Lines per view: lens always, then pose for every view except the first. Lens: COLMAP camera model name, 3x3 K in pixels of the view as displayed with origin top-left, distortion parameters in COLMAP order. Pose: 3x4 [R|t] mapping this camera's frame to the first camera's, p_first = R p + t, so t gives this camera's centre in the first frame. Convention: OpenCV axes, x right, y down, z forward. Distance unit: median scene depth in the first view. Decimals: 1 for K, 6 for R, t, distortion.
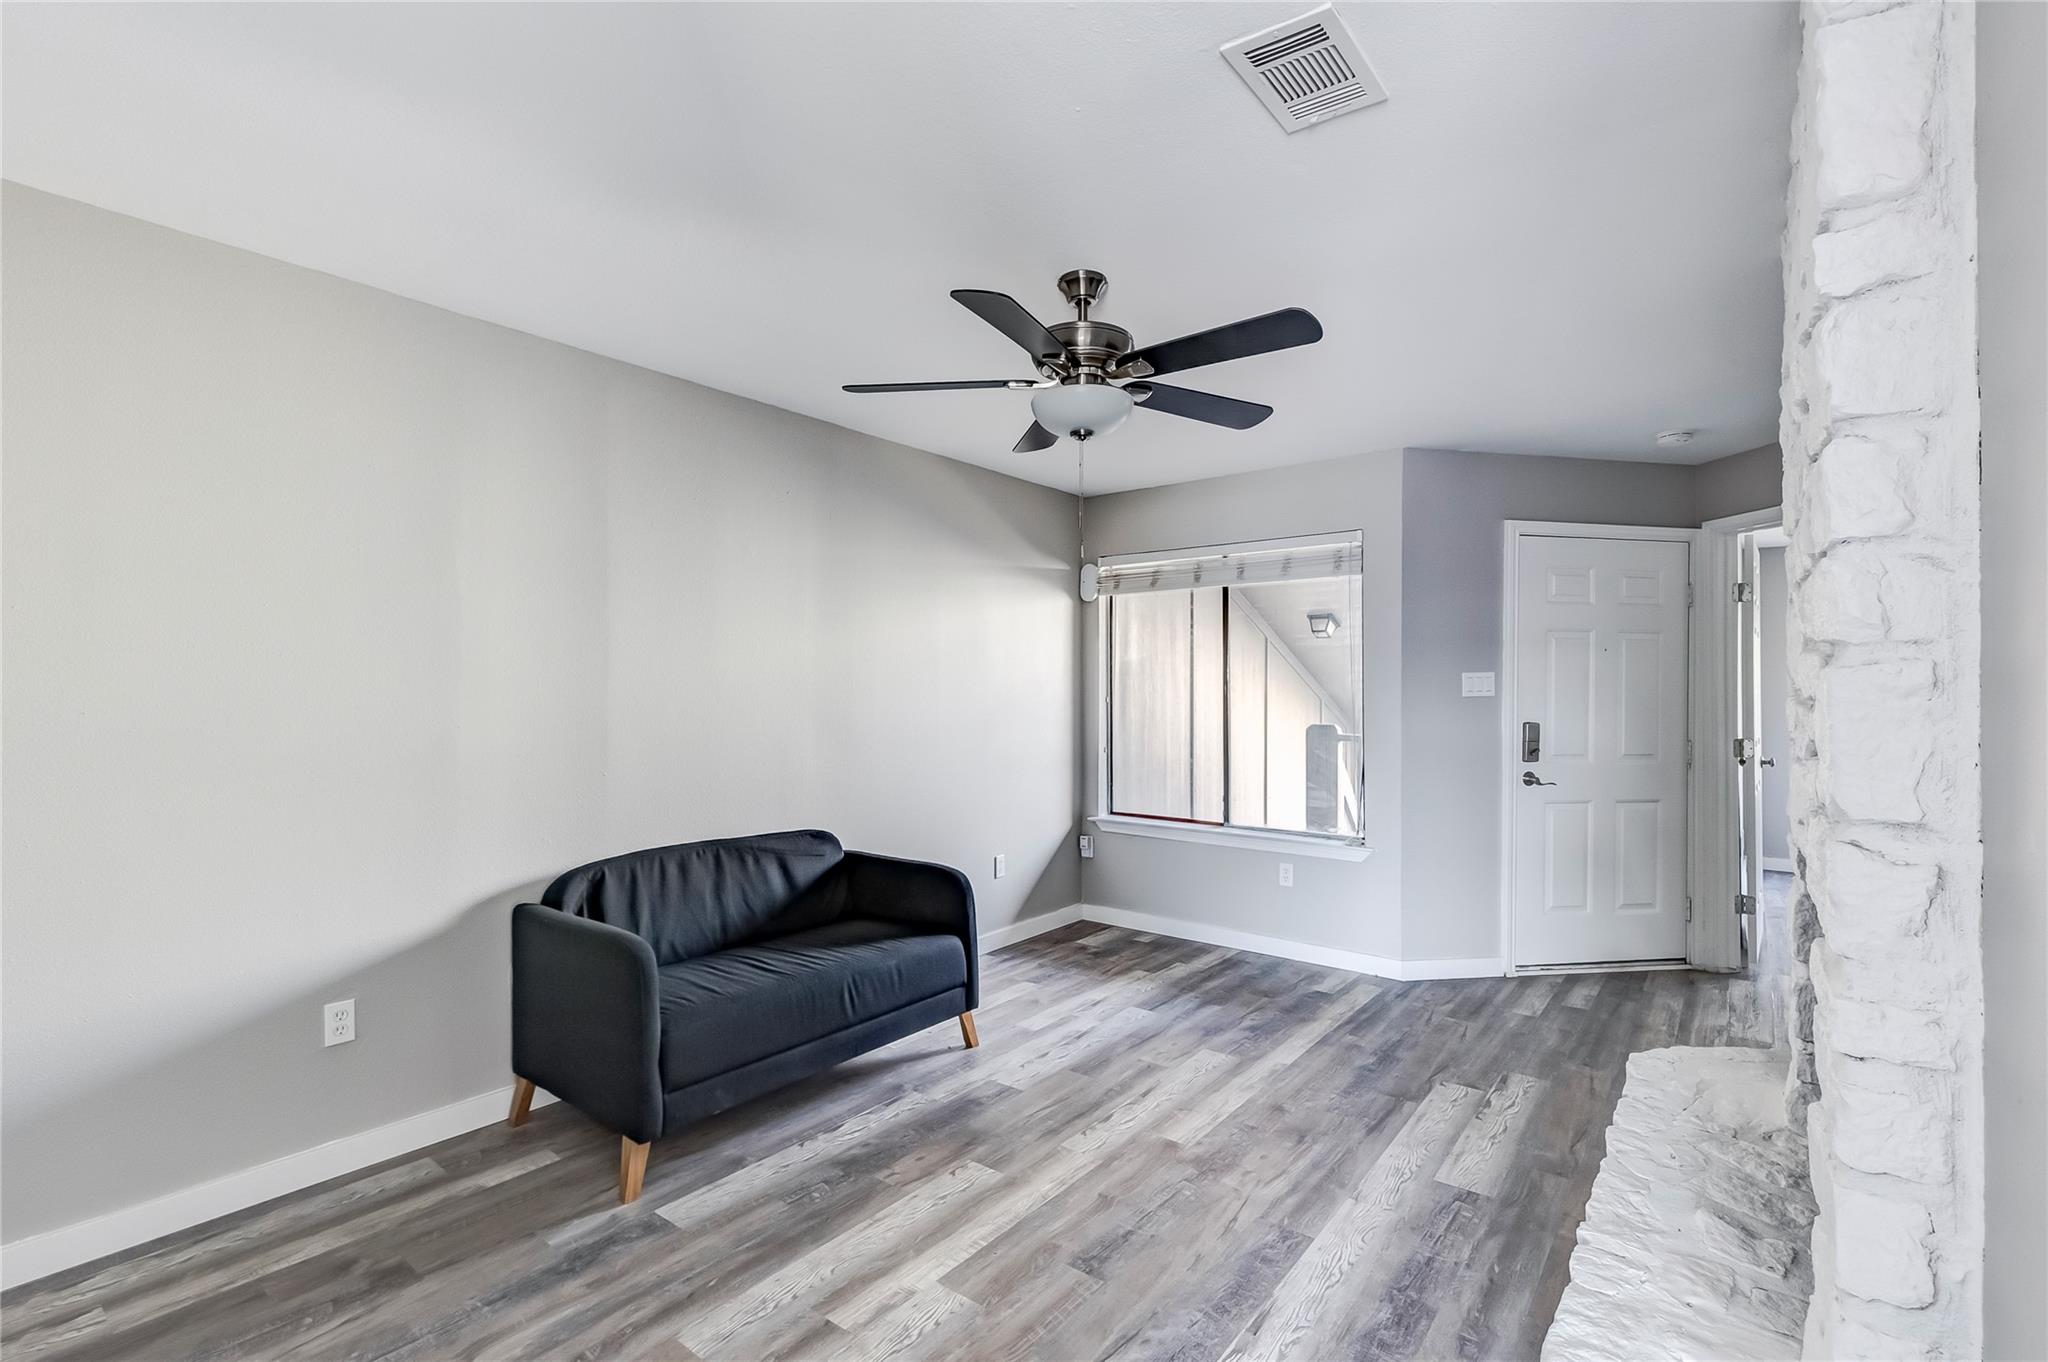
lens RADIAL K [[982.3, 0, 1024.0], [0, 982.3, 681.0], [0, 0, 1]] dist [0.001556, 0.000004]
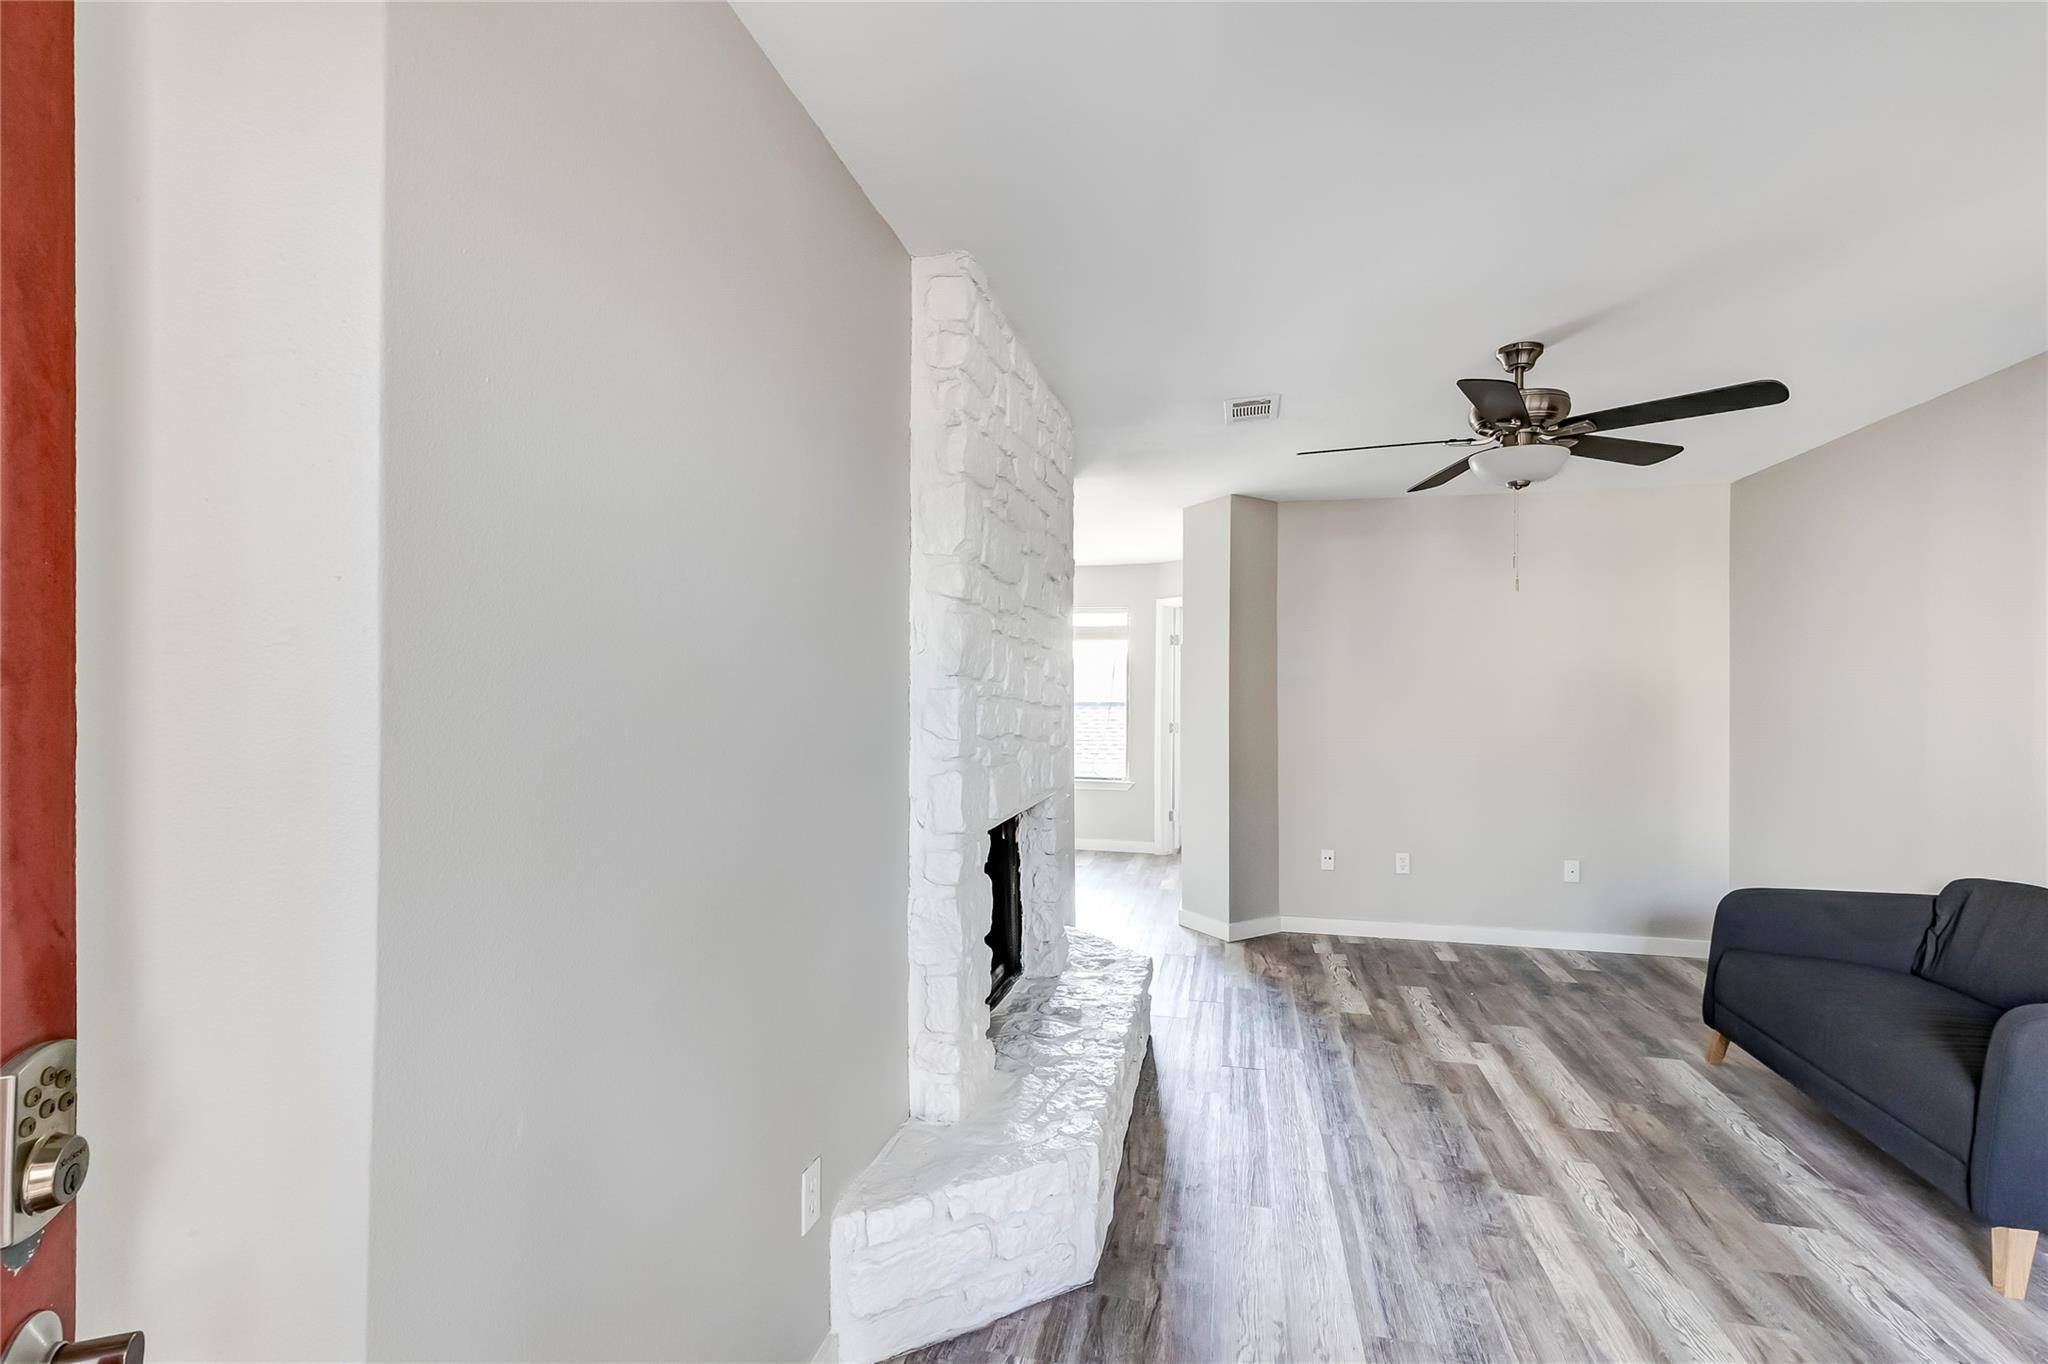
lens RADIAL K [[912.5, 0, 1024.0], [0, 912.5, 682.0], [0, 0, 1]] dist [0.002630, -0.000346]
pose [[-0.913731, -0.015817, -0.406012, 0.989155], [-0.010418, 0.999826, -0.015505, 0.003300], [0.406186, -0.009937, -0.913736, 1.681697]]
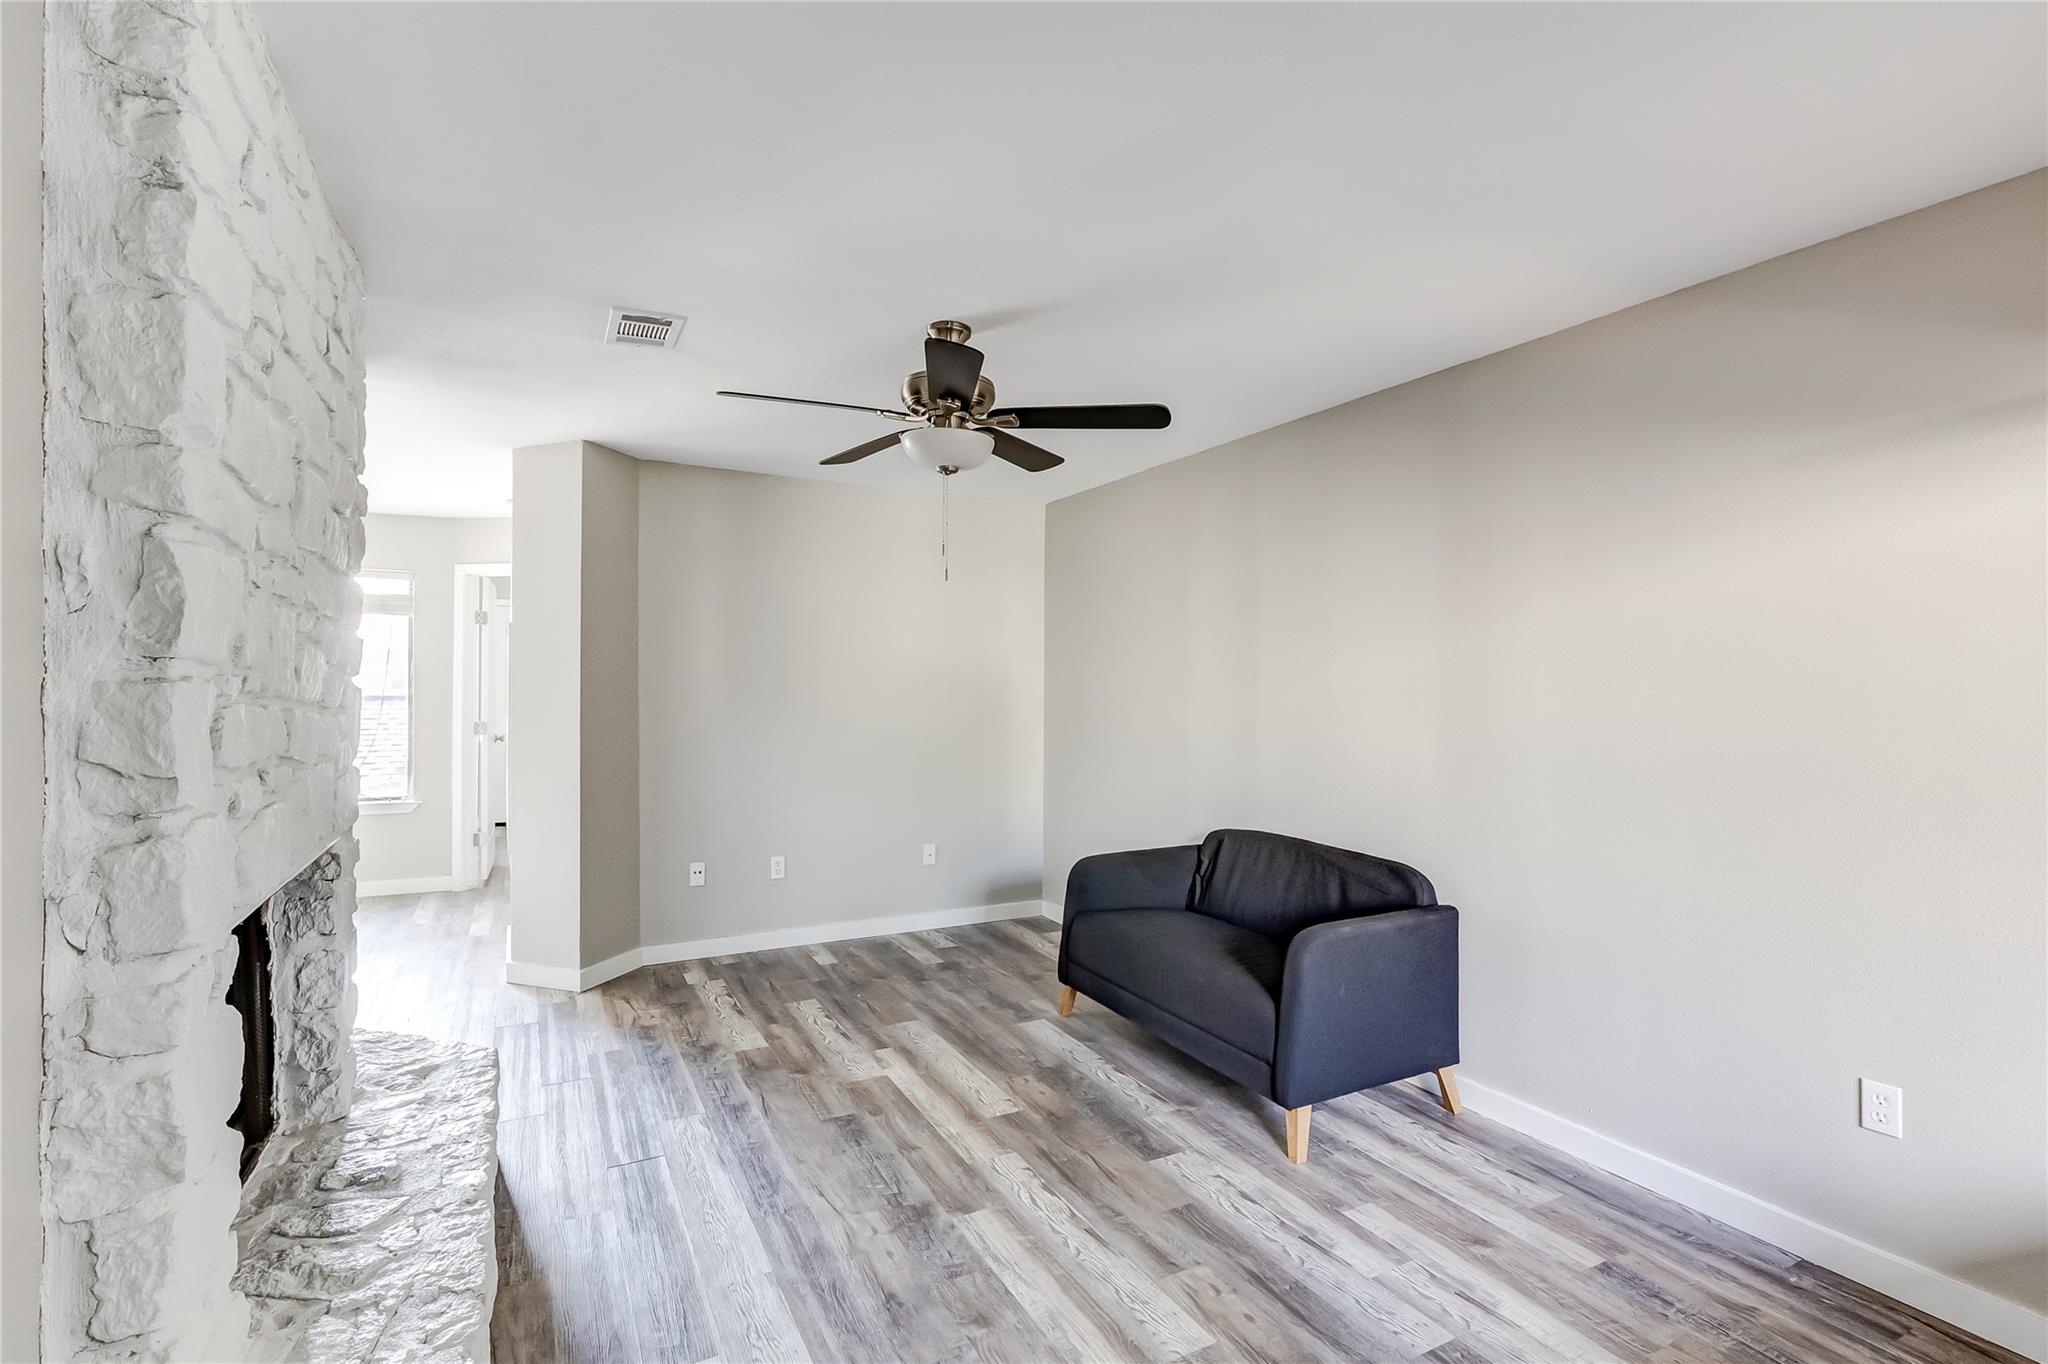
lens RADIAL K [[939.3, 0, 1026.6], [0, 939.3, 684.7], [0, 0, 1]] dist [0.003861, 0.000056]
pose [[-0.419908, -0.008867, -0.907523, 0.950509], [-0.005372, 0.999959, -0.007284, -0.001514], [0.907551, 0.001817, -0.419939, 1.471615]]
